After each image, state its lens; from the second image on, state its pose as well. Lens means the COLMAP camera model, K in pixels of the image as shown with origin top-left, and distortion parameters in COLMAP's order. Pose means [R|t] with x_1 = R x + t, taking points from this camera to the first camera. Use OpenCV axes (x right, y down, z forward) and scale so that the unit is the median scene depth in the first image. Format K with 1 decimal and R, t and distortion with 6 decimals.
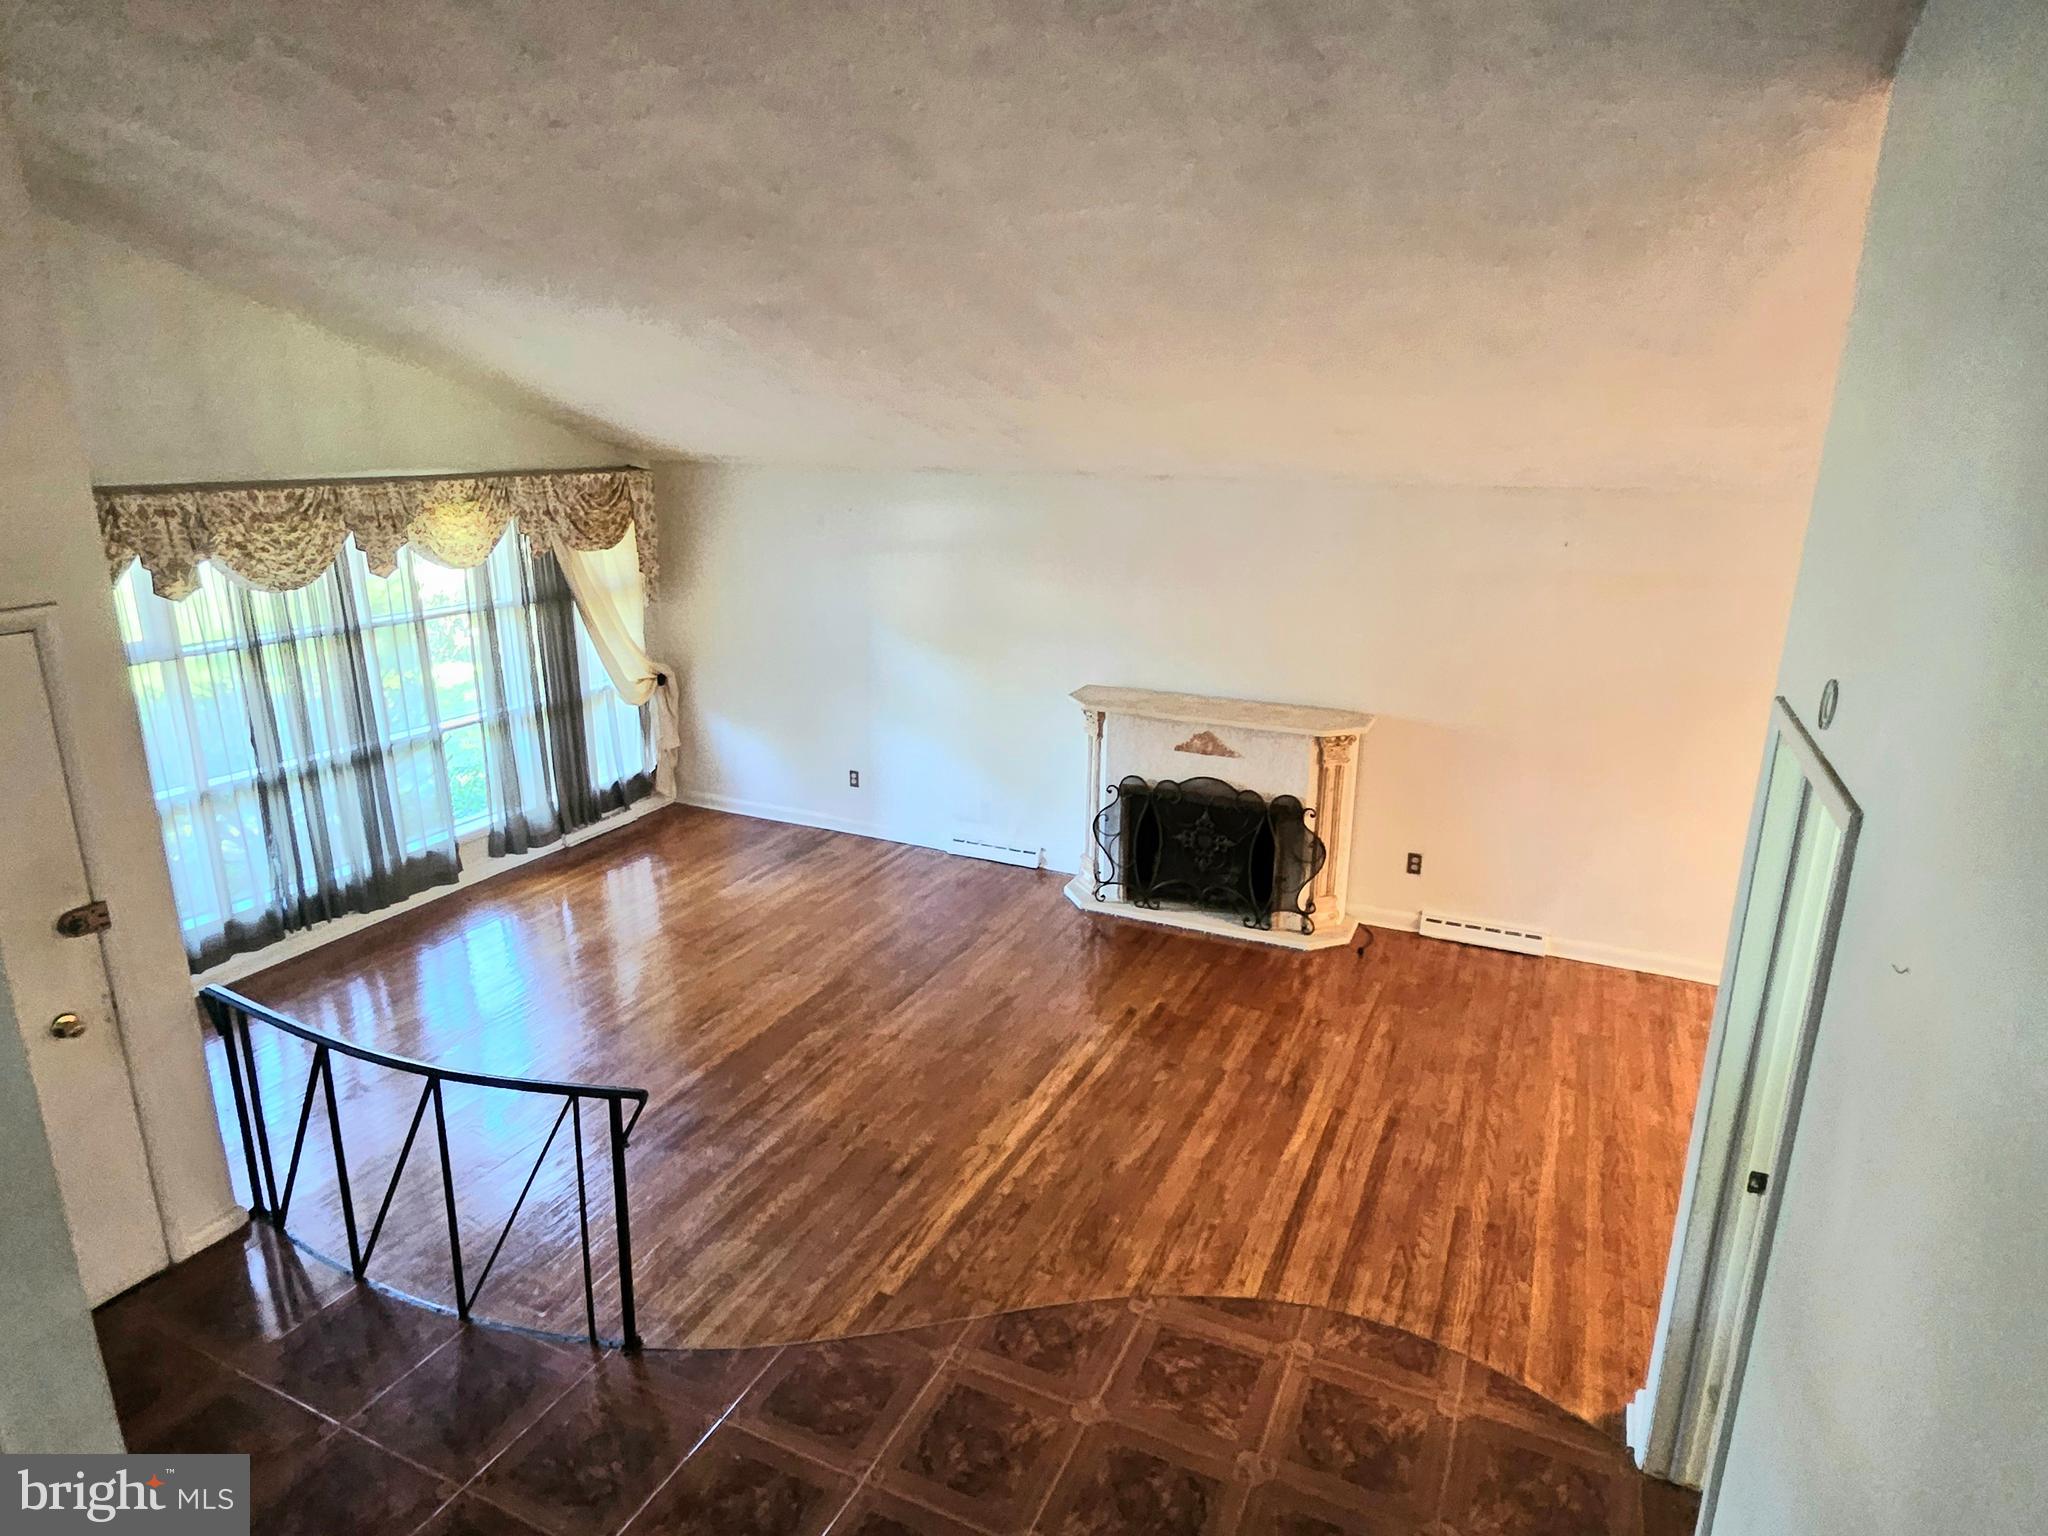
lens RADIAL K [[1183.7, 0, 1014.9], [0, 1183.7, 758.5], [0, 0, 1]] dist [0.008123, 0.004982]
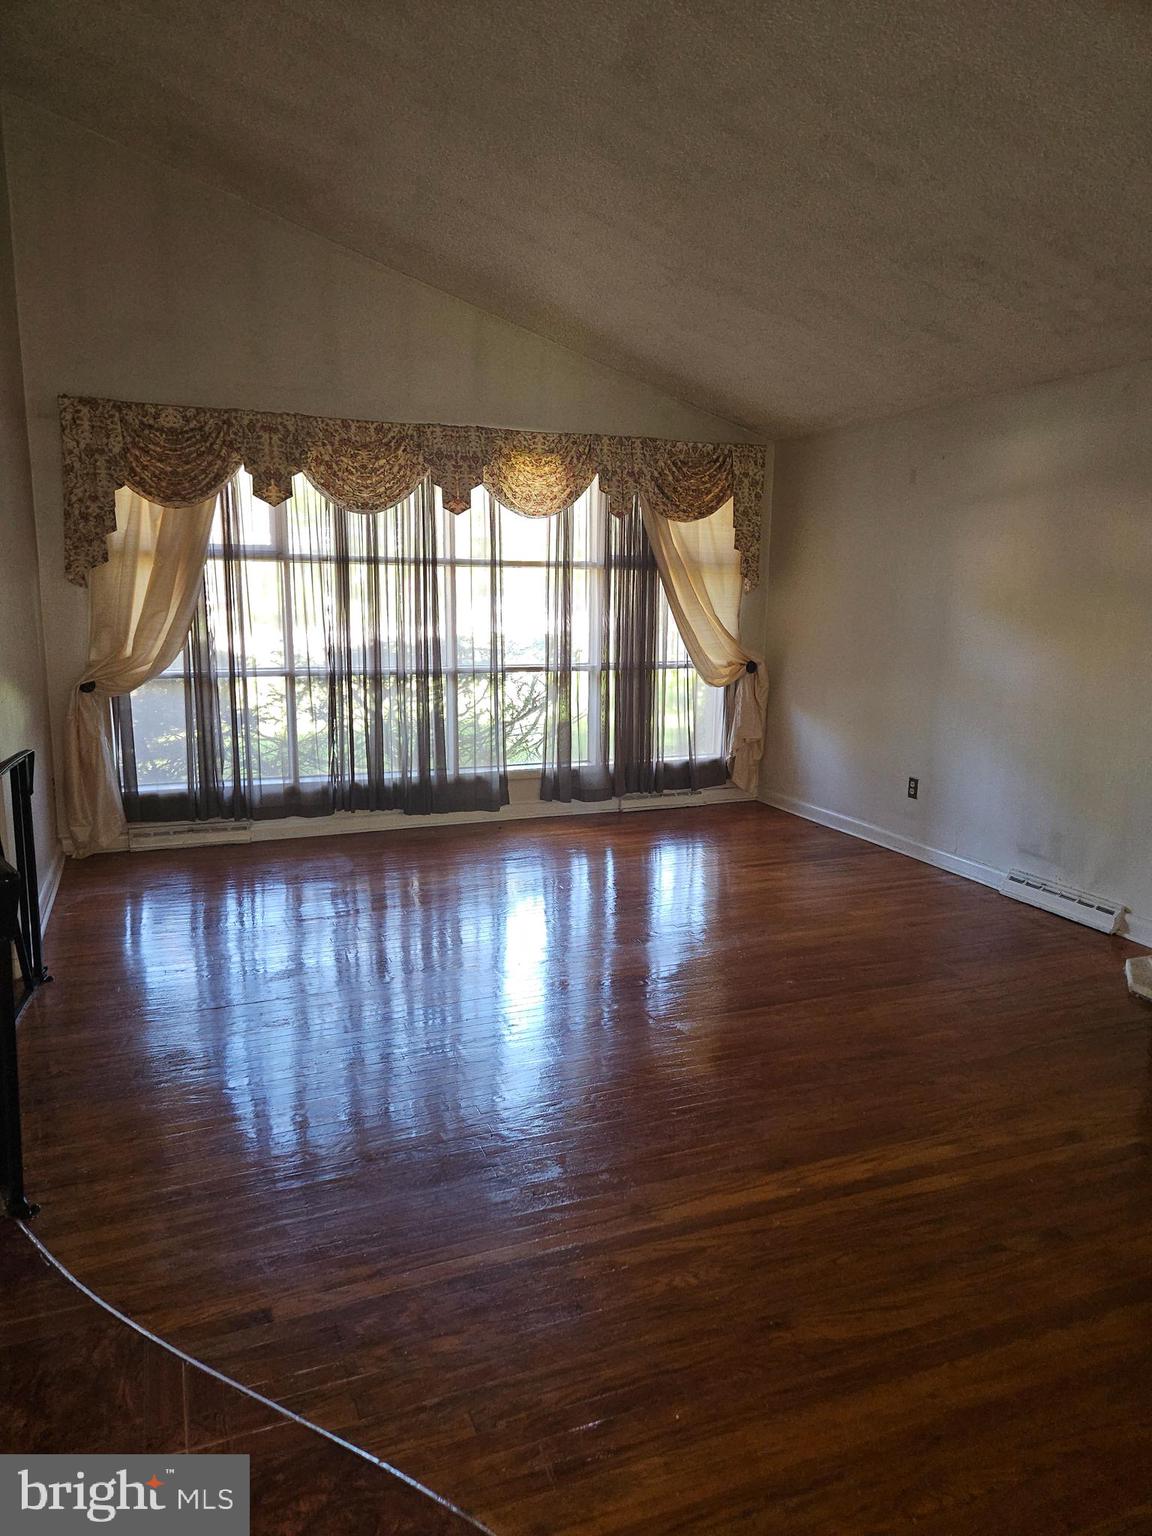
lens RADIAL K [[1015.1, 0, 572.4], [0, 1015.1, 763.6], [0, 0, 1]] dist [0.059958, -0.046031]
pose [[0.732469, 0.116954, -0.670679, 0.215237], [-0.189623, 0.981197, -0.035991, 0.091264], [0.653859, 0.153539, 0.740874, 0.397444]]
